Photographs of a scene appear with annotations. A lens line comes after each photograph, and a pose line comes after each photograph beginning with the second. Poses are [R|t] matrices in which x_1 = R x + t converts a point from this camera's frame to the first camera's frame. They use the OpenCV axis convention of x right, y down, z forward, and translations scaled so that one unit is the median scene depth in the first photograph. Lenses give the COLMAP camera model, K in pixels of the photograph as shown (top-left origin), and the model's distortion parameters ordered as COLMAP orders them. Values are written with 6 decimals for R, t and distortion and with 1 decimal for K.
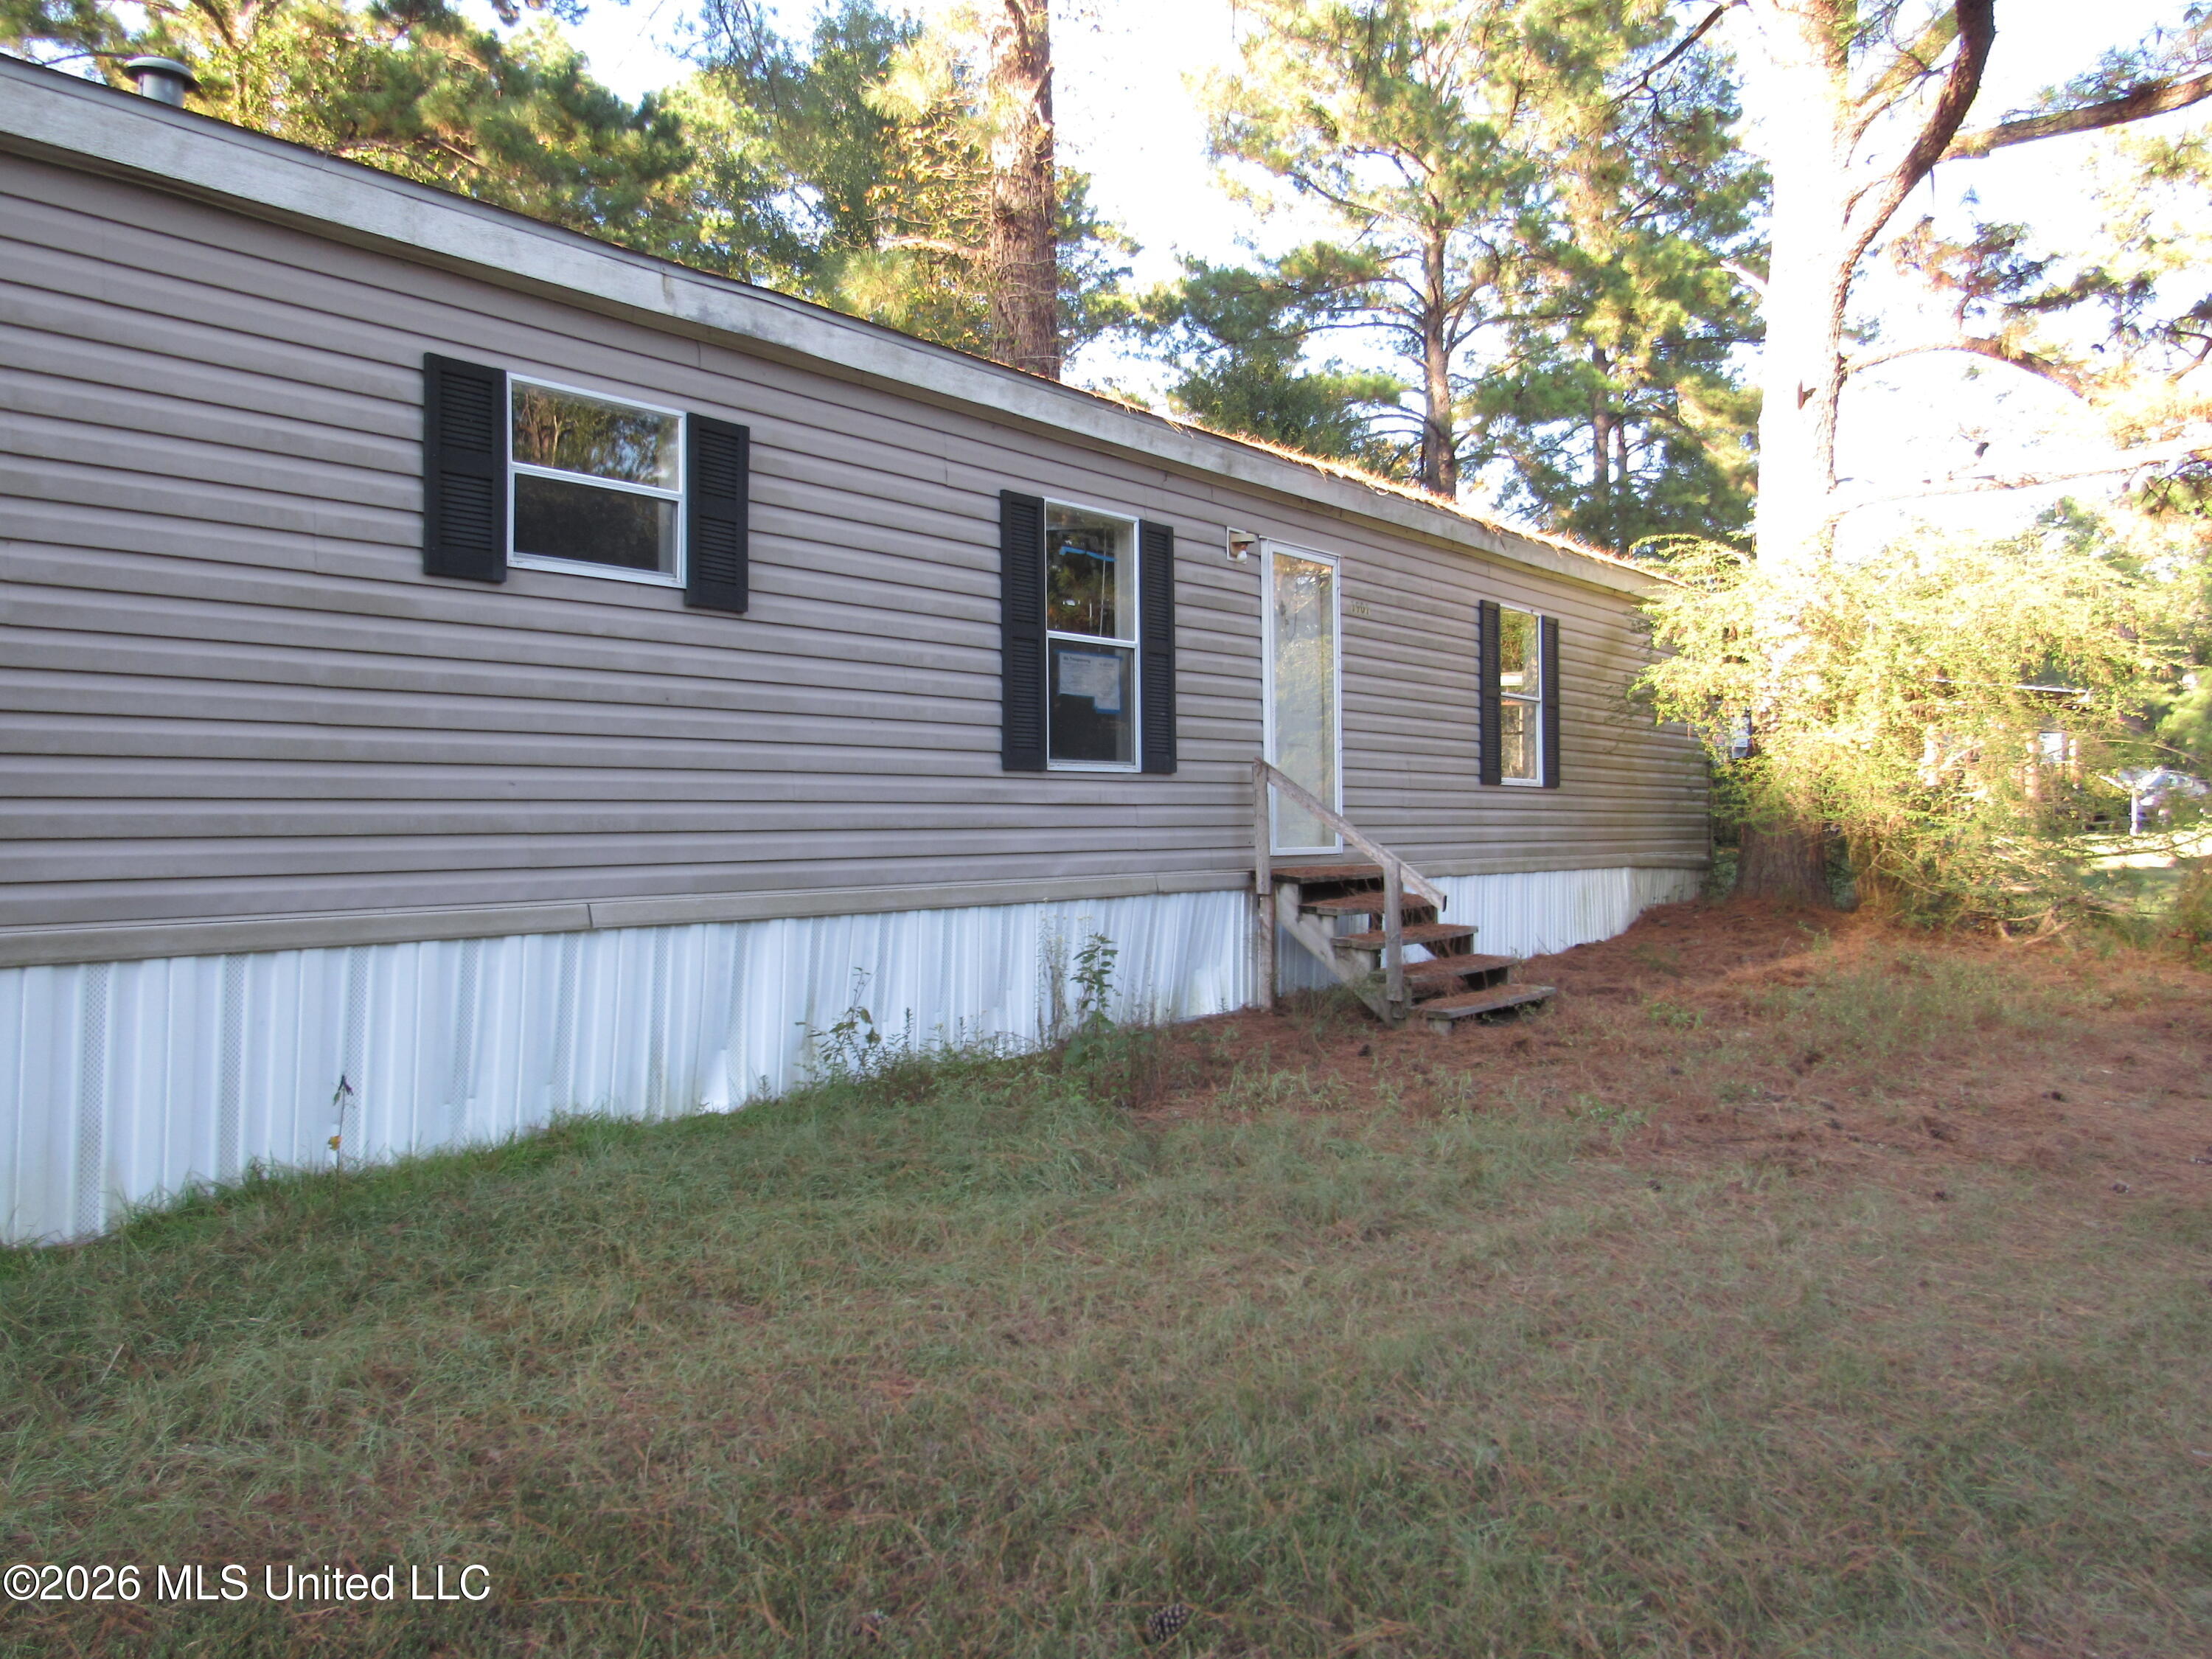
lens RADIAL K [[1573.5, 0, 1116.4], [0, 1573.5, 827.5], [0, 0, 1]] dist [-0.044270, 0.021400]
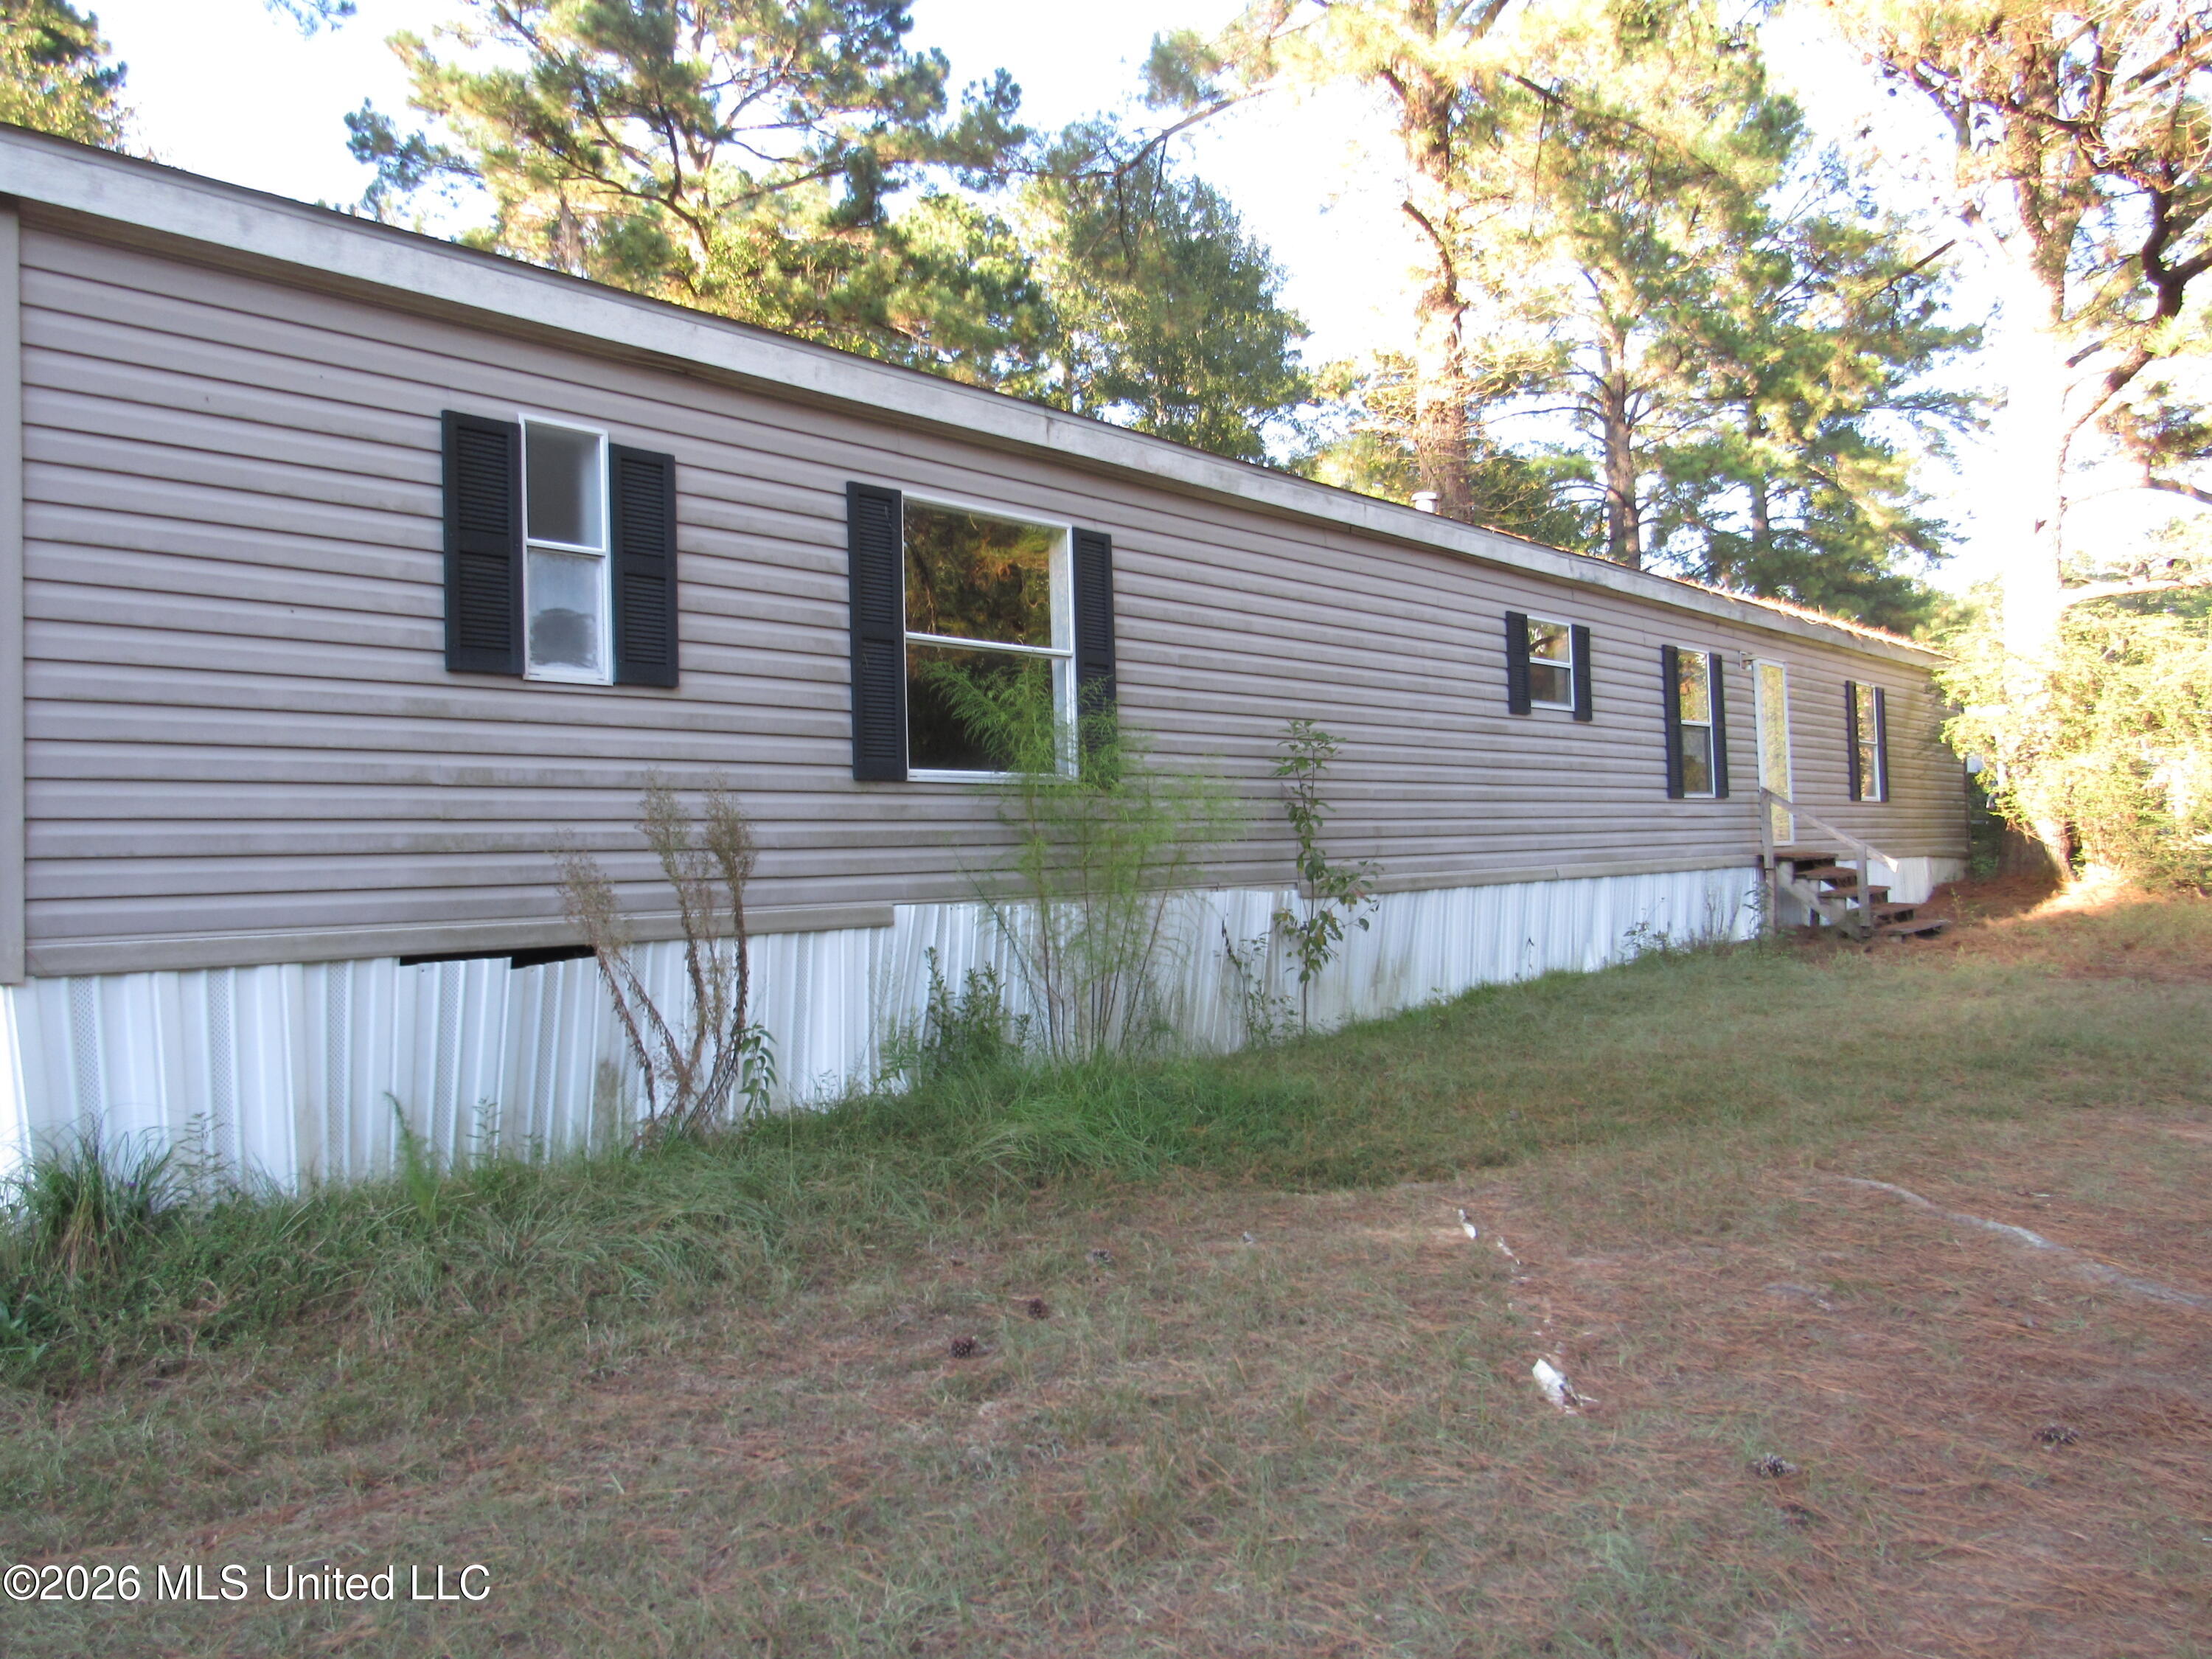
lens RADIAL K [[1573.5, 0, 1086.9], [0, 1573.5, 823.2], [0, 0, 1]] dist [-0.044270, 0.021400]
pose [[0.997883, -0.025706, -0.059730, -0.511399], [0.024249, 0.999394, -0.024991, 0.017419], [0.060337, 0.023490, 0.997902, -0.682320]]
